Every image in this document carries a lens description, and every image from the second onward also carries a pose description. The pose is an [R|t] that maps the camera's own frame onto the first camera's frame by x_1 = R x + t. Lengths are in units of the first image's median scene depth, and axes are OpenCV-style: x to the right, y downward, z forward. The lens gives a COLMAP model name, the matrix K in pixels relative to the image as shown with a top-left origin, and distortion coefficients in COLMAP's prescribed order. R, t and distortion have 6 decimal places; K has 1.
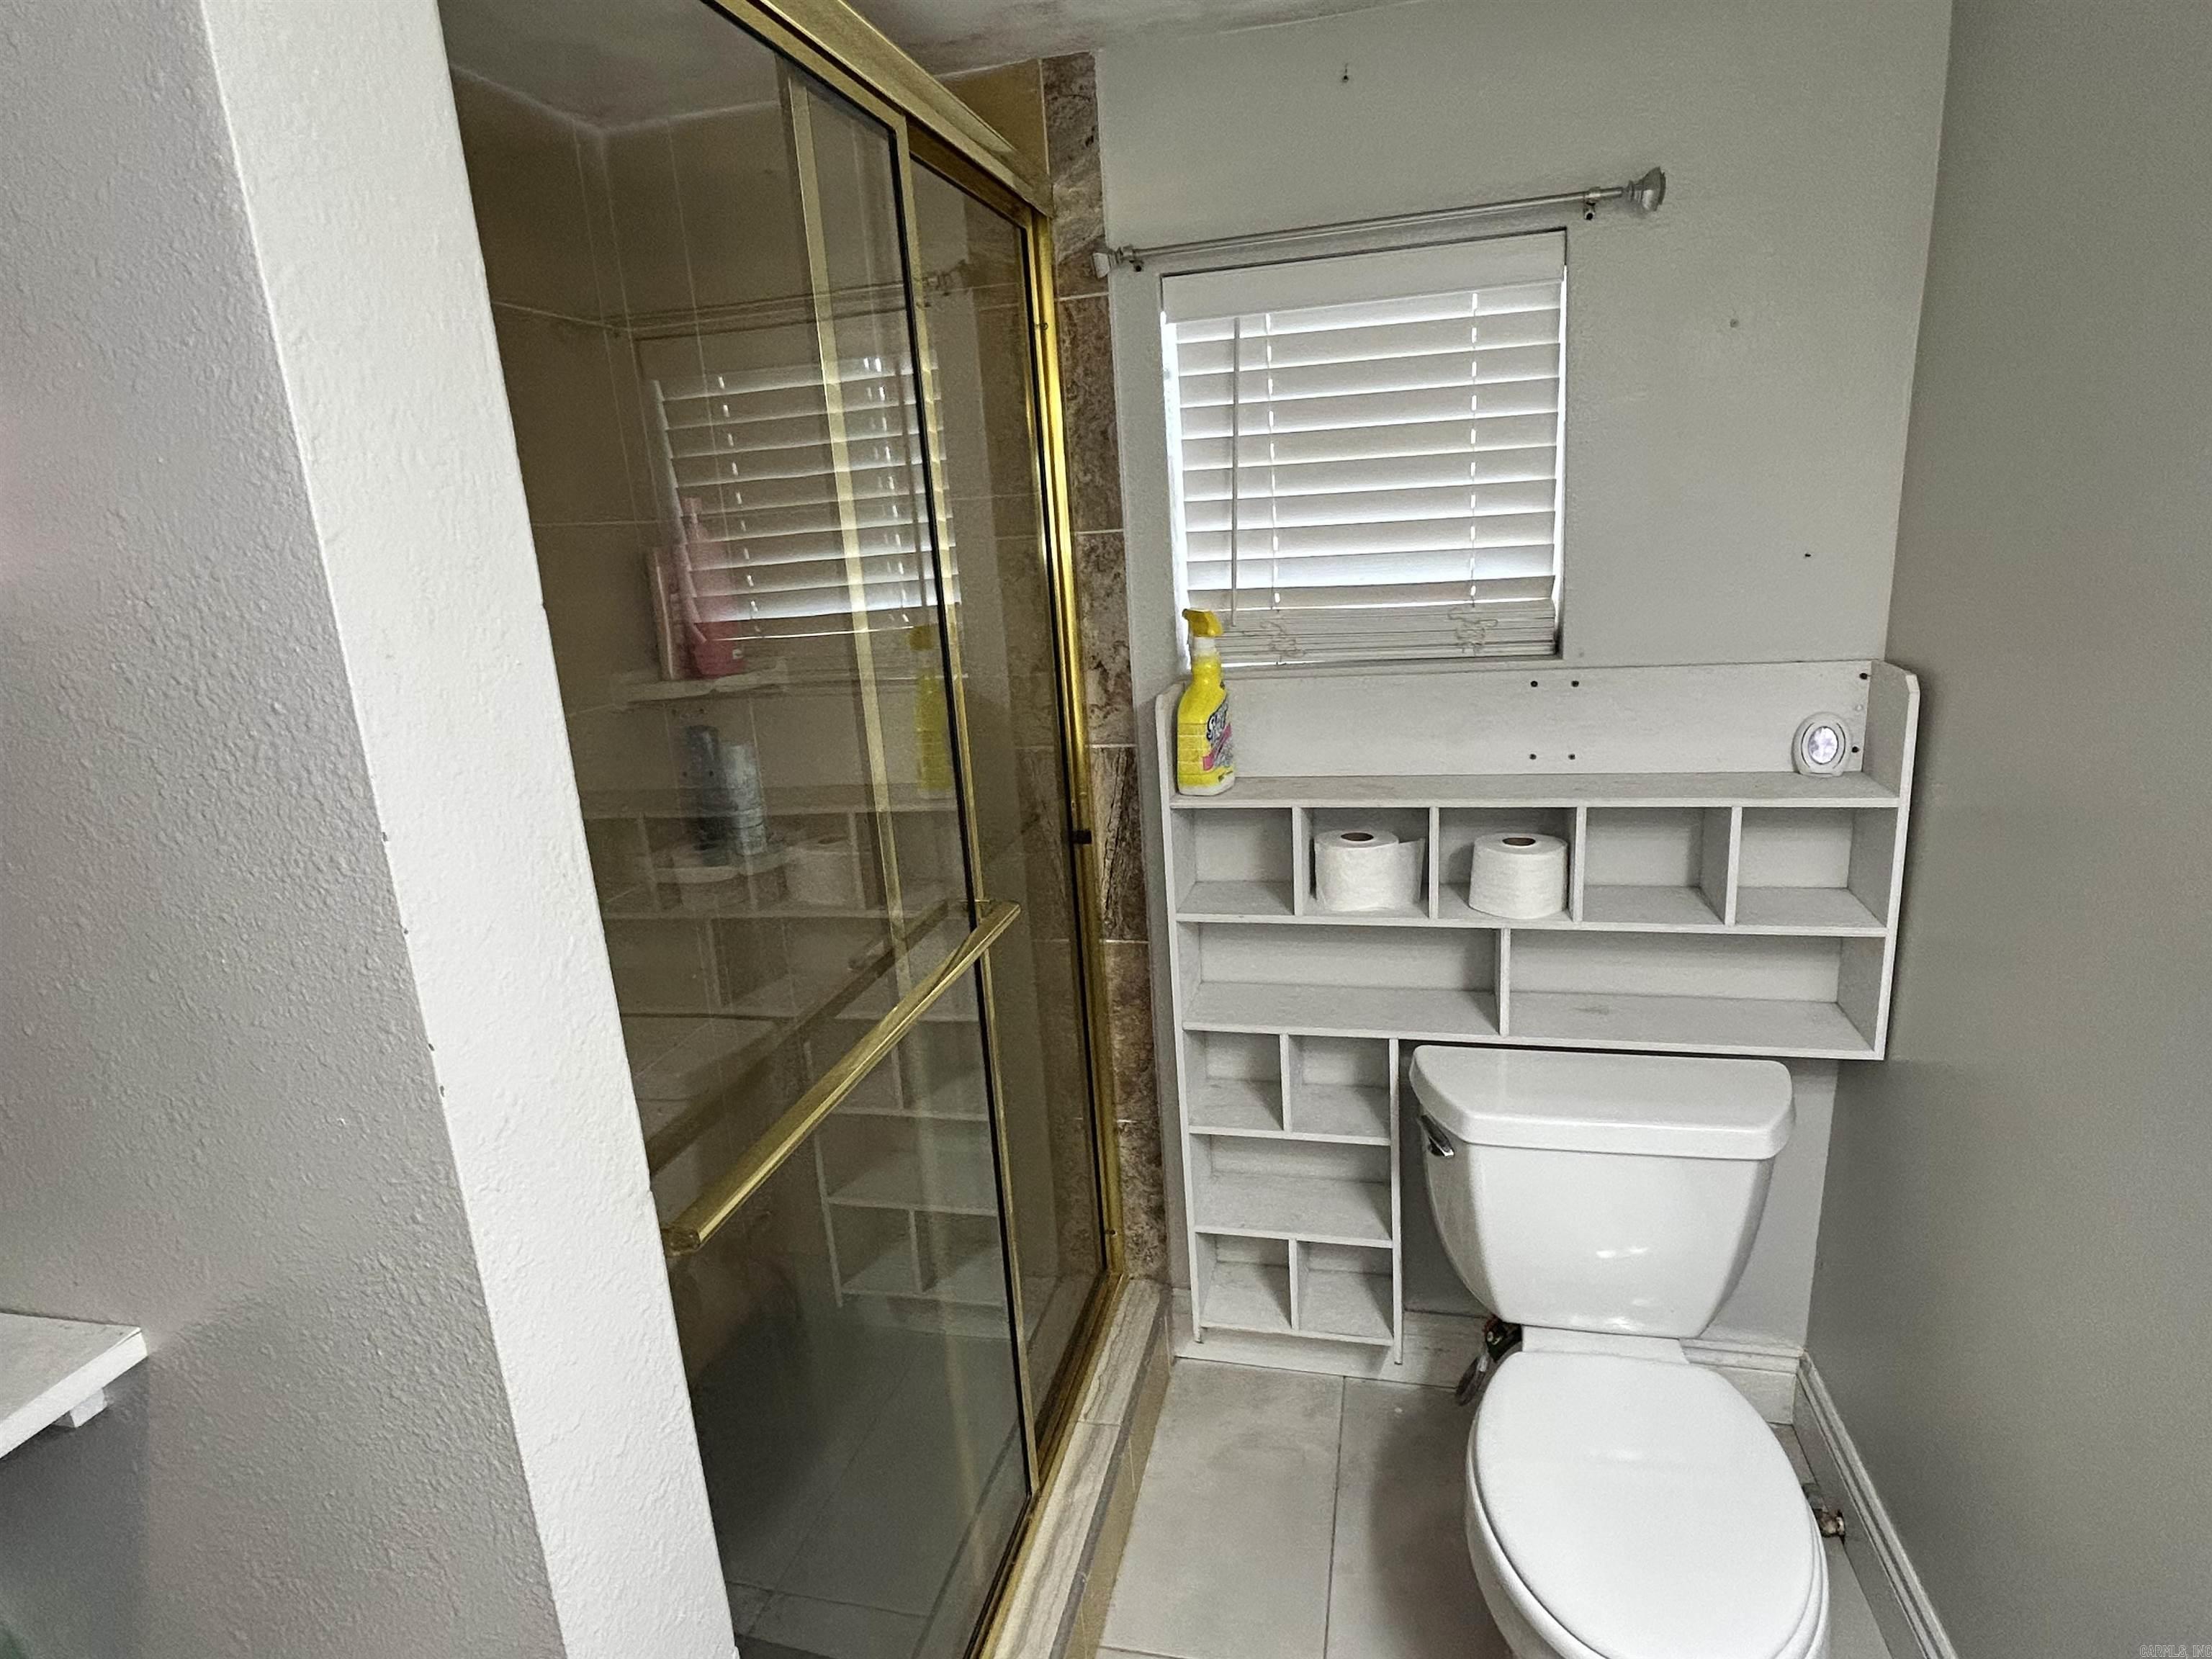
lens RADIAL K [[1213.8, 0, 1106.9], [0, 1213.8, 831.8], [0, 0, 1]] dist [-0.007195, -0.004140]
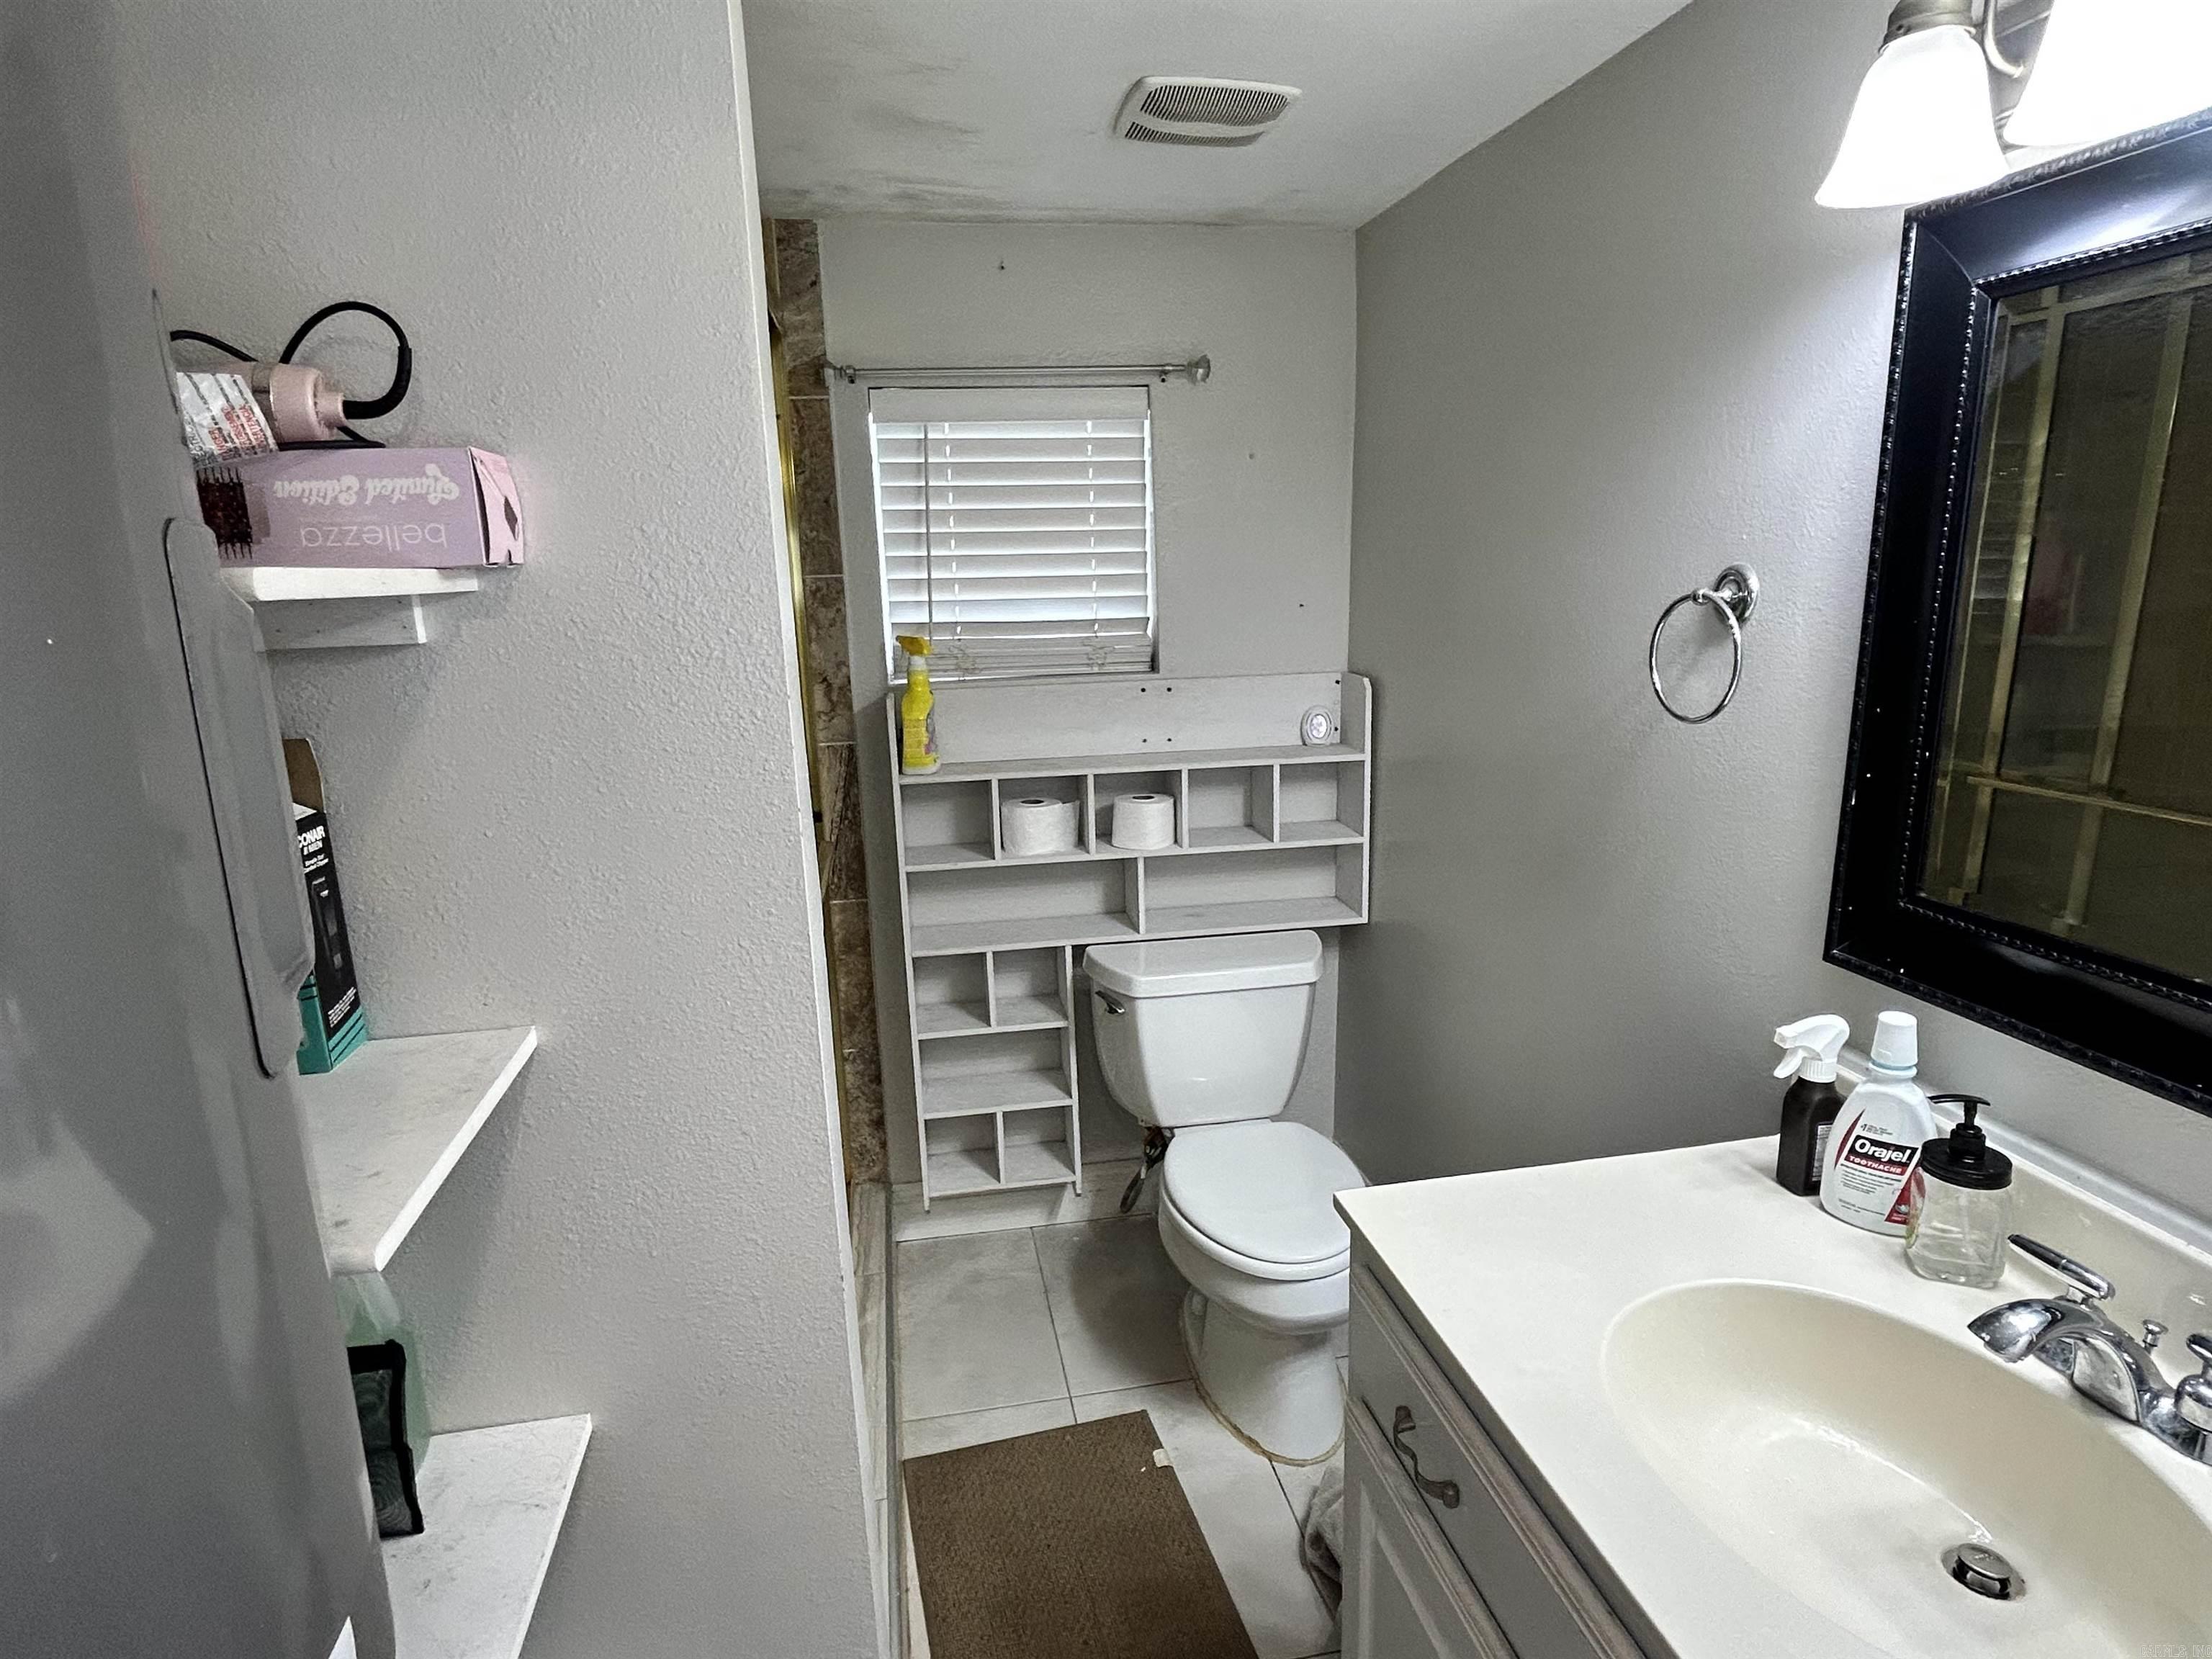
lens RADIAL K [[1213.8, 0, 1107.0], [0, 1213.8, 833.3], [0, 0, 1]] dist [-0.007195, -0.004140]
pose [[0.915311, -0.049538, 0.399690, -0.273222], [0.070462, 0.996797, -0.037818, 0.099857], [-0.396536, 0.062779, 0.915870, -0.298129]]
